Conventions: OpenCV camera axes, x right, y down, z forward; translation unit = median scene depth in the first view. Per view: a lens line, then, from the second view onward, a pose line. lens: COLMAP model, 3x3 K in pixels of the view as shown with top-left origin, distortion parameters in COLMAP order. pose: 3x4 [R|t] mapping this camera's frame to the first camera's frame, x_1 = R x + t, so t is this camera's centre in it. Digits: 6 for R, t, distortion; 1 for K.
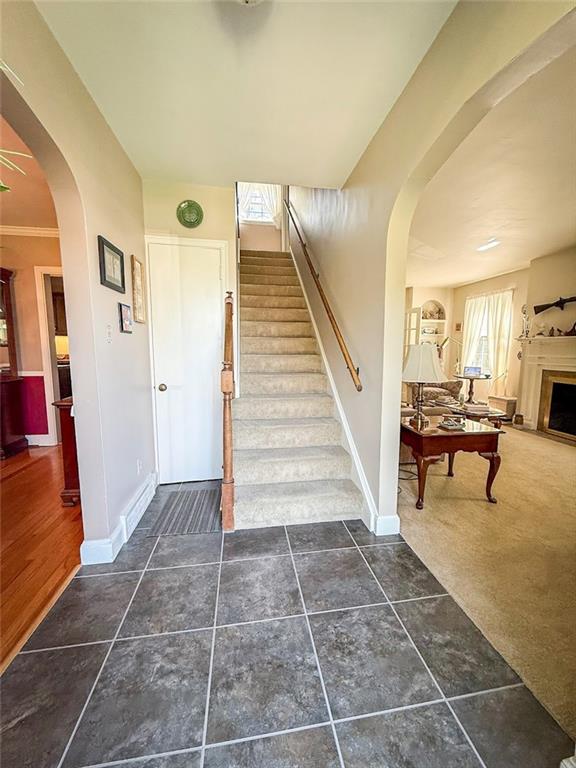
lens RADIAL K [[305.5, 0, 290.6], [0, 305.5, 379.4], [0, 0, 1]] dist [0.000746, -0.000433]
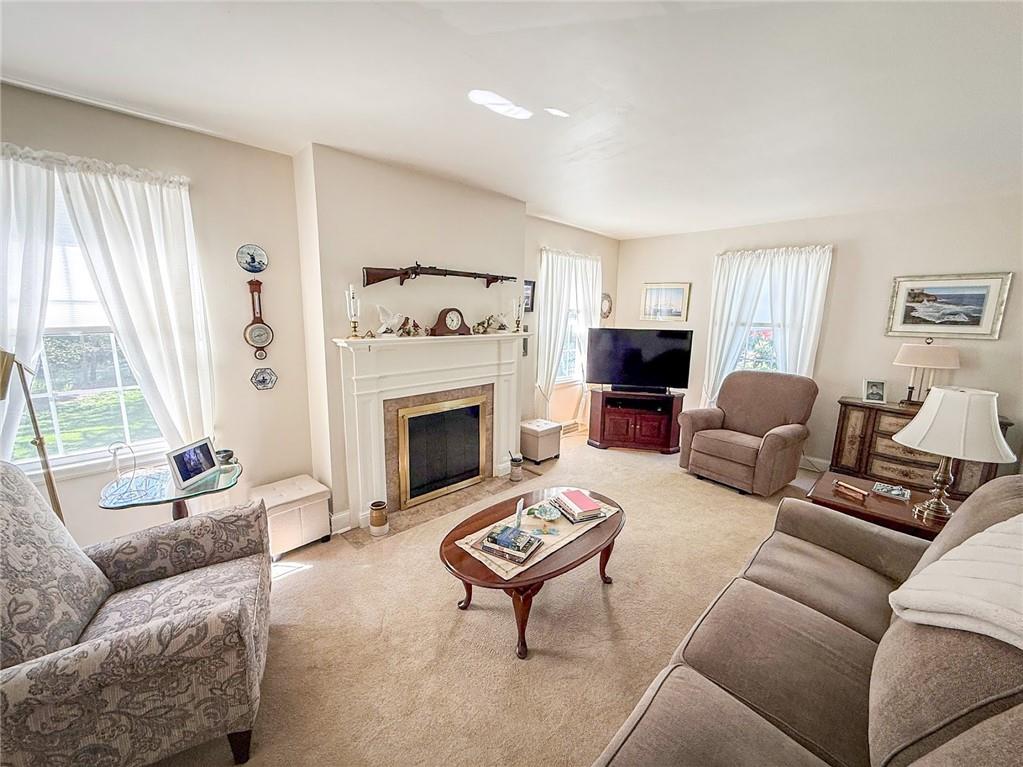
lens RADIAL K [[407.0, 0, 510.9], [0, 407.0, 383.2], [0, 0, 1]] dist [0.000746, -0.000433]
pose [[-0.583779, -0.161903, 0.795607, 0.158048], [0.062658, 0.968010, 0.242962, -0.187838], [-0.809491, 0.191687, -0.554959, 1.075863]]
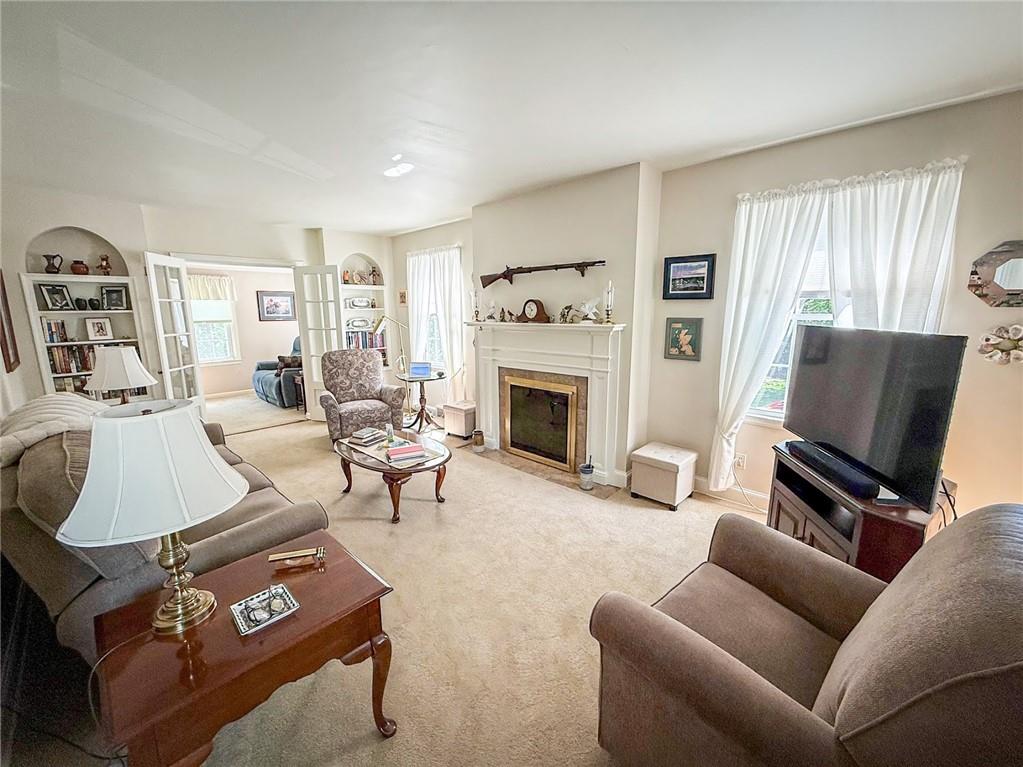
lens RADIAL K [[407.0, 0, 510.6], [0, 407.0, 382.9], [0, 0, 1]] dist [0.000746, -0.000433]
pose [[0.789616, -0.125947, 0.600537, 0.242031], [0.080114, 0.991491, 0.102602, -0.080746], [-0.608349, -0.032904, 0.792987, 0.201699]]
